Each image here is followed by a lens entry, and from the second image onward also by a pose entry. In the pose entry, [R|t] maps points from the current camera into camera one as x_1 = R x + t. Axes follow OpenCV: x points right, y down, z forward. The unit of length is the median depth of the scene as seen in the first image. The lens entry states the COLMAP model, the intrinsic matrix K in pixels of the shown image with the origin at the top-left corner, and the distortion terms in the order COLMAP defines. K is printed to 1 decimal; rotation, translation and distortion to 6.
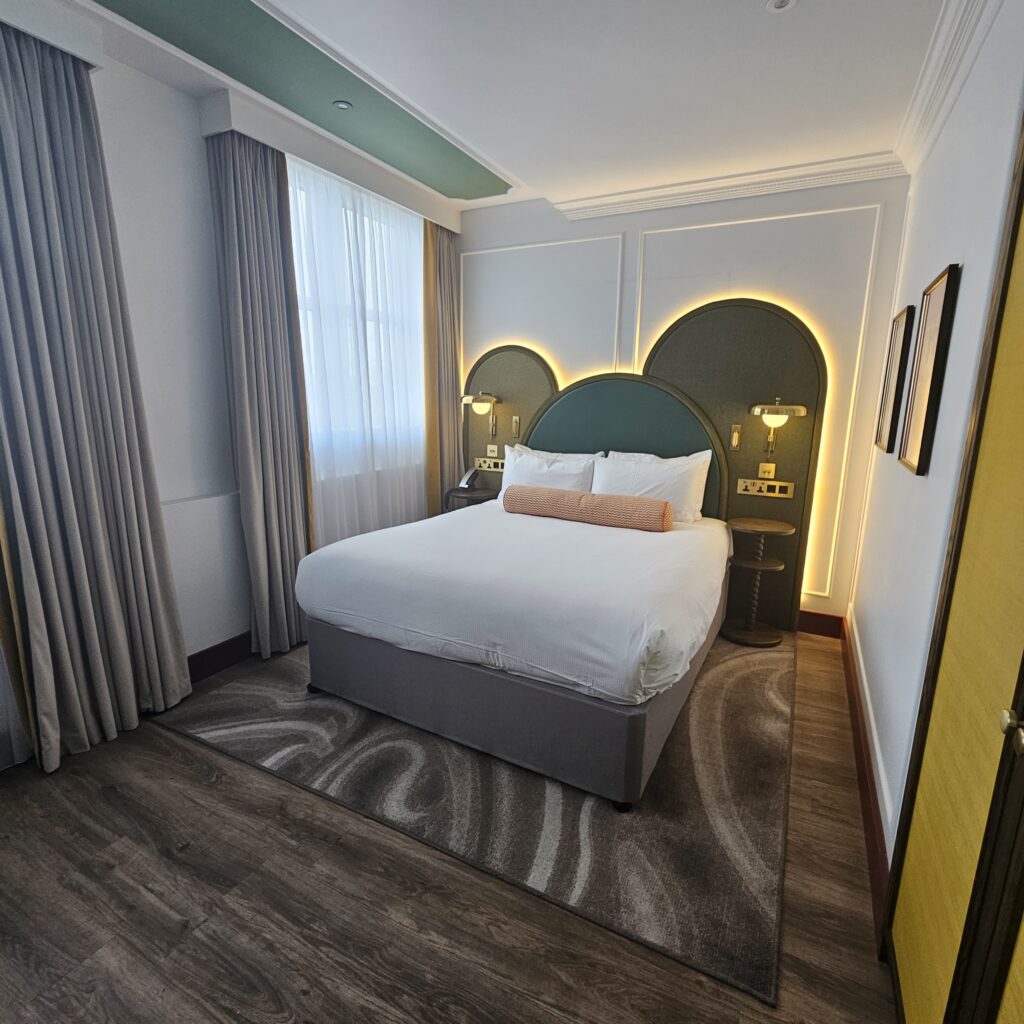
lens RADIAL K [[559.4, 0, 507.1], [0, 559.4, 511.2], [0, 0, 1]] dist [0.000615, 0.001342]
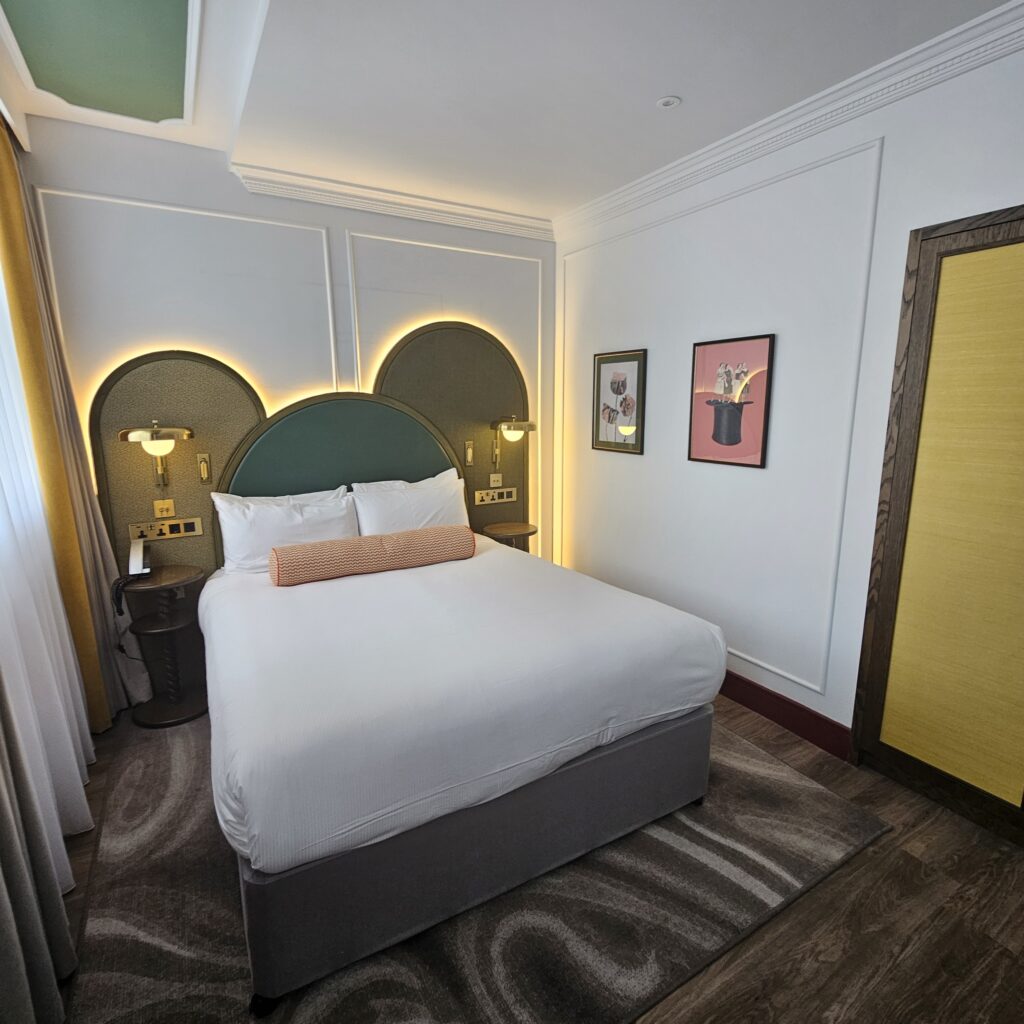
lens RADIAL K [[566.9, 0, 511.4], [0, 566.9, 510.2], [0, 0, 1]] dist [0.000064, 0.002549]
pose [[0.519152, -0.183025, 0.834855, -0.677173], [0.190872, 0.976960, 0.095486, -0.167609], [-0.833096, 0.109778, 0.542125, 0.539424]]
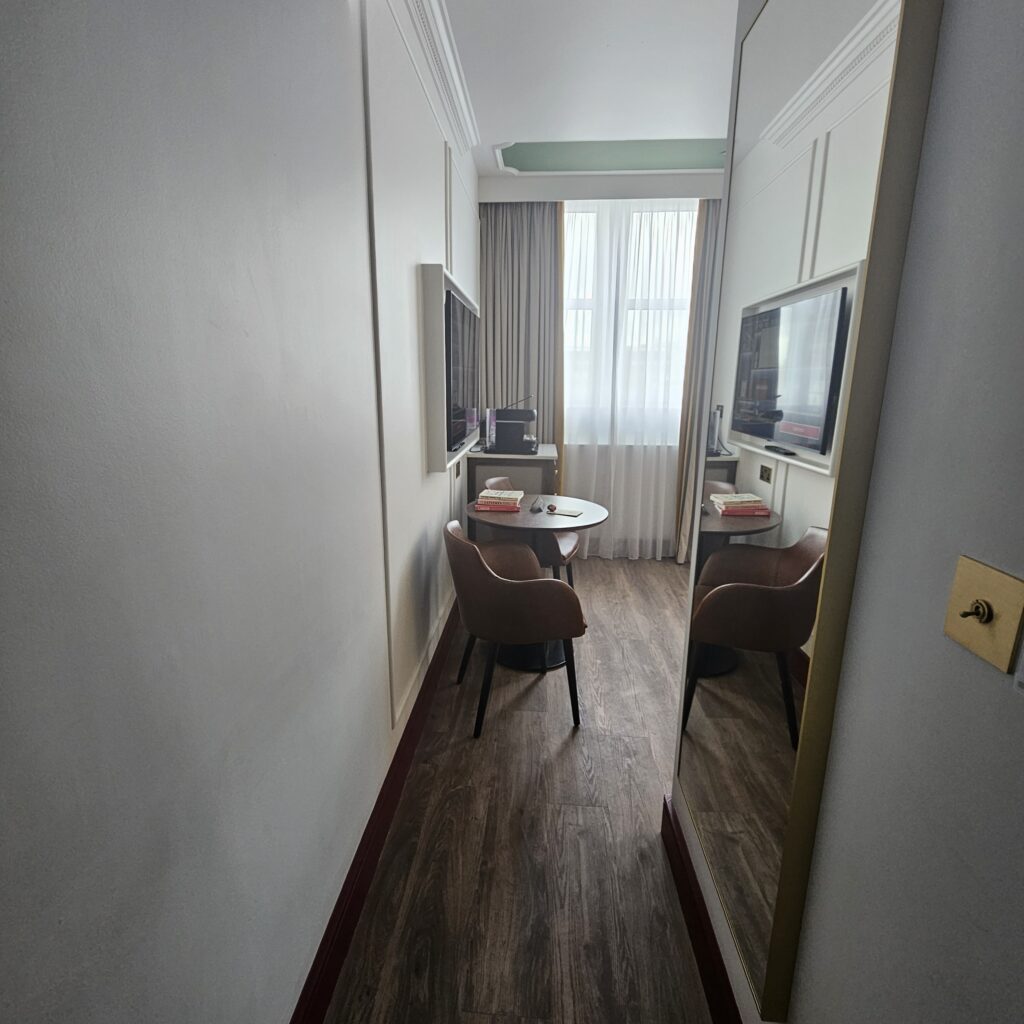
lens RADIAL K [[559.4, 0, 507.1], [0, 559.4, 511.2], [0, 0, 1]] dist [0.000615, 0.001342]
pose [[0.410929, 0.195369, -0.890488, 0.668586], [-0.188207, 0.973907, 0.126820, 0.117279], [0.892029, 0.115482, 0.436977, -0.456779]]
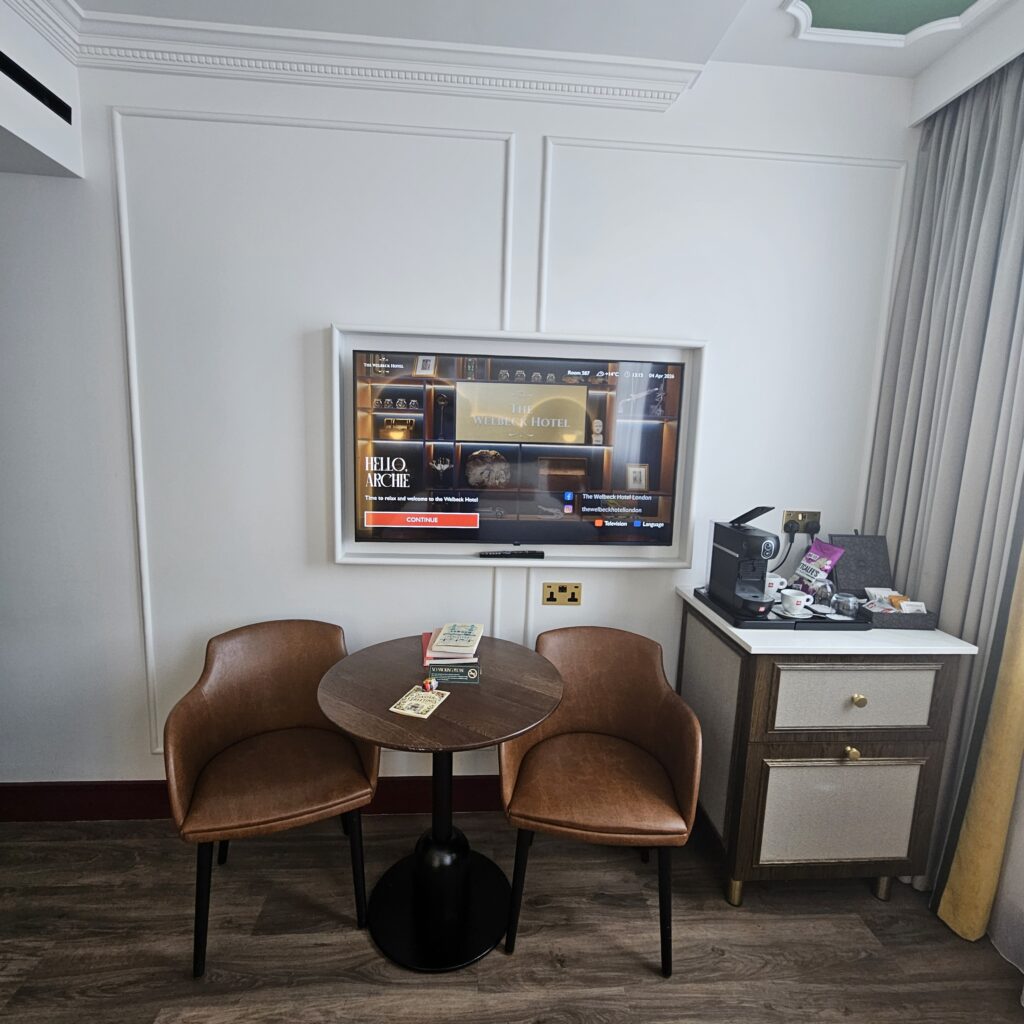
lens RADIAL K [[558.1, 0, 512.0], [0, 558.1, 512.0], [0, 0, 1]] dist [-0.002611, -0.000355]
pose [[-0.844689, 0.039952, -0.533764, -0.089020], [-0.154468, 0.936588, 0.314550, -0.188541], [0.512484, 0.348147, -0.784955, 0.664018]]
